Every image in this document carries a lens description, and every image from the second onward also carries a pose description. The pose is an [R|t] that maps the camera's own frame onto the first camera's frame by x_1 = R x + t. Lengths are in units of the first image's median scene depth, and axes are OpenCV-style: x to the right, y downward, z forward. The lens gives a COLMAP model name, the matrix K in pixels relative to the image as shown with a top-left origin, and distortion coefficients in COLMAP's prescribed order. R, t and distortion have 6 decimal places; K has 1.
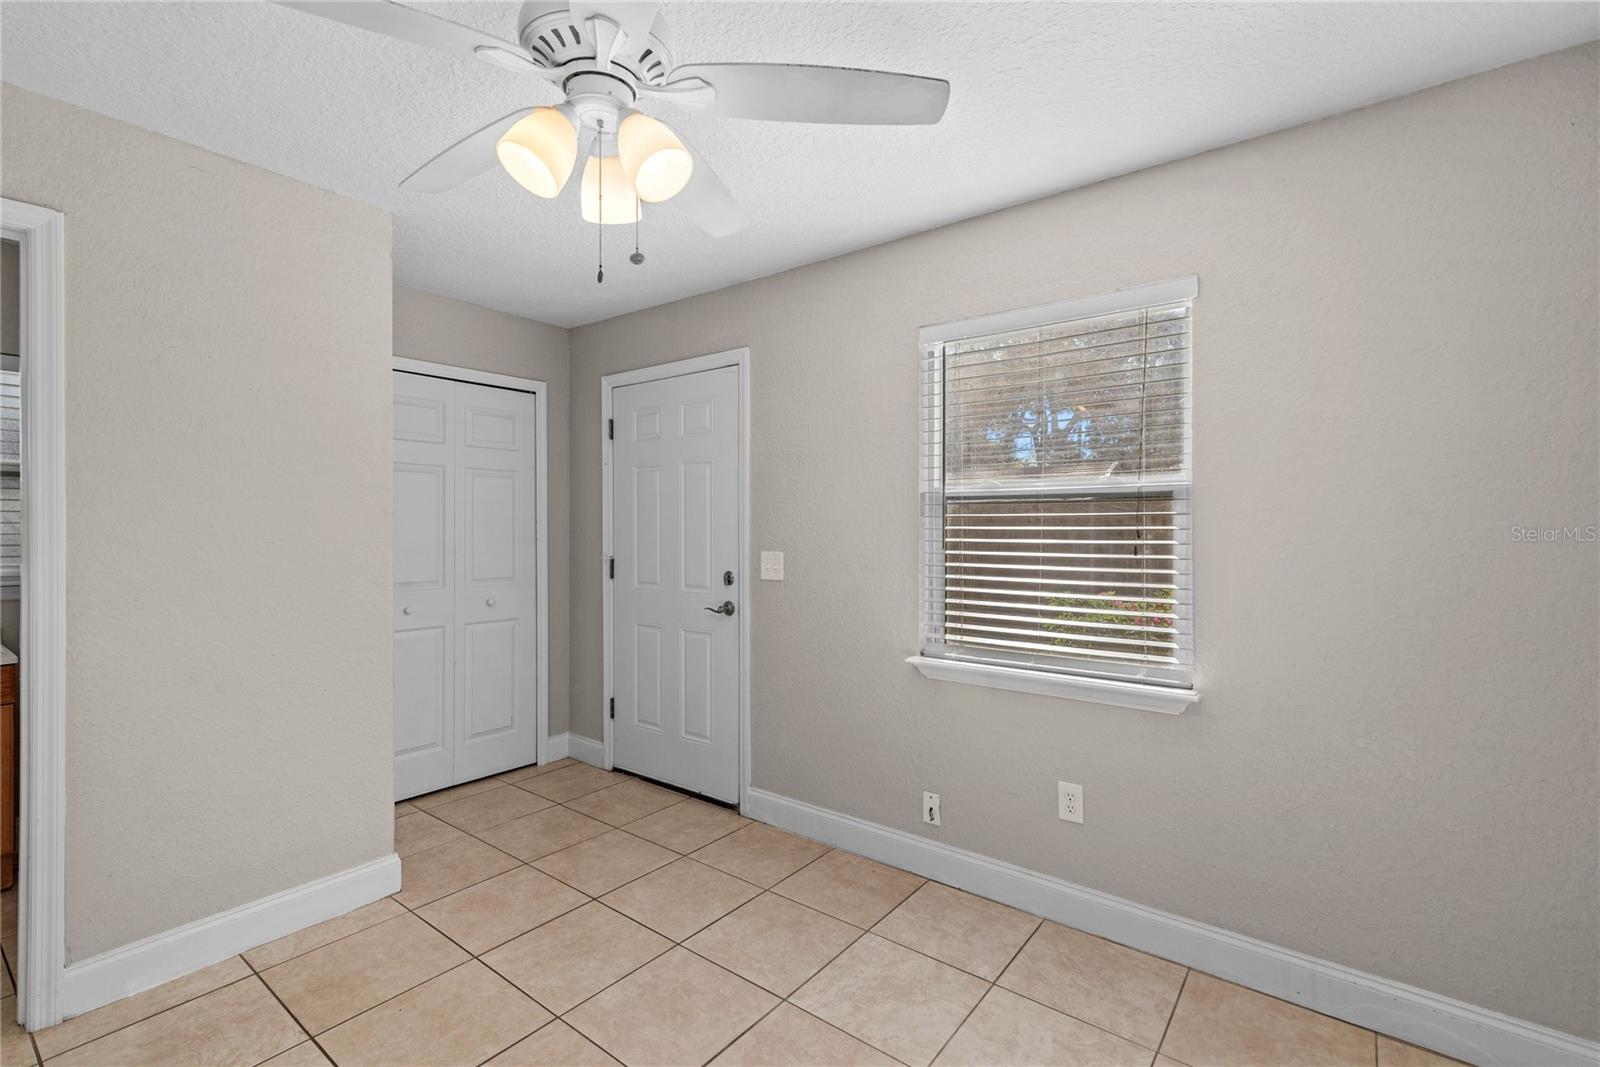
lens RADIAL K [[713.6, 0, 800.0], [0, 713.6, 533.5], [0, 0, 1]] dist [0.018599, -0.000166]
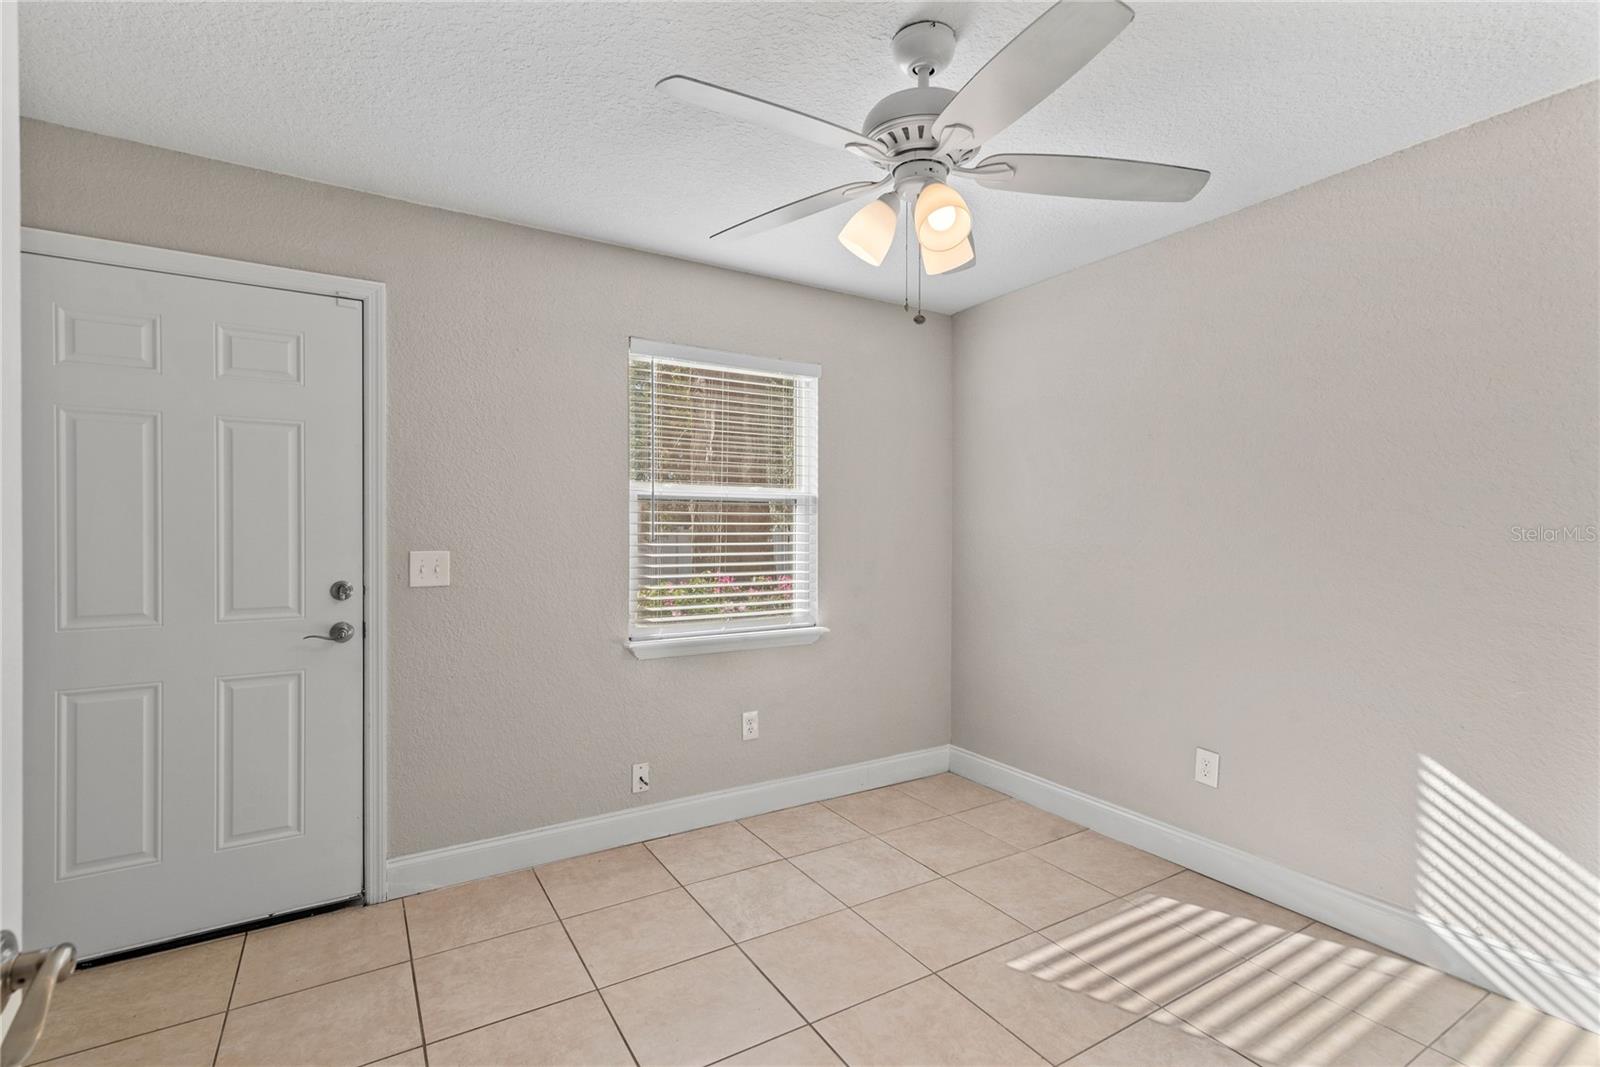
lens RADIAL K [[720.6, 0, 801.0], [0, 720.6, 531.4], [0, 0, 1]] dist [0.015559, -0.000901]
pose [[0.358896, -0.001890, 0.933376, -0.833076], [0.004446, 0.999990, 0.000315, 0.006827], [-0.933367, 0.004037, 0.358901, 0.403997]]
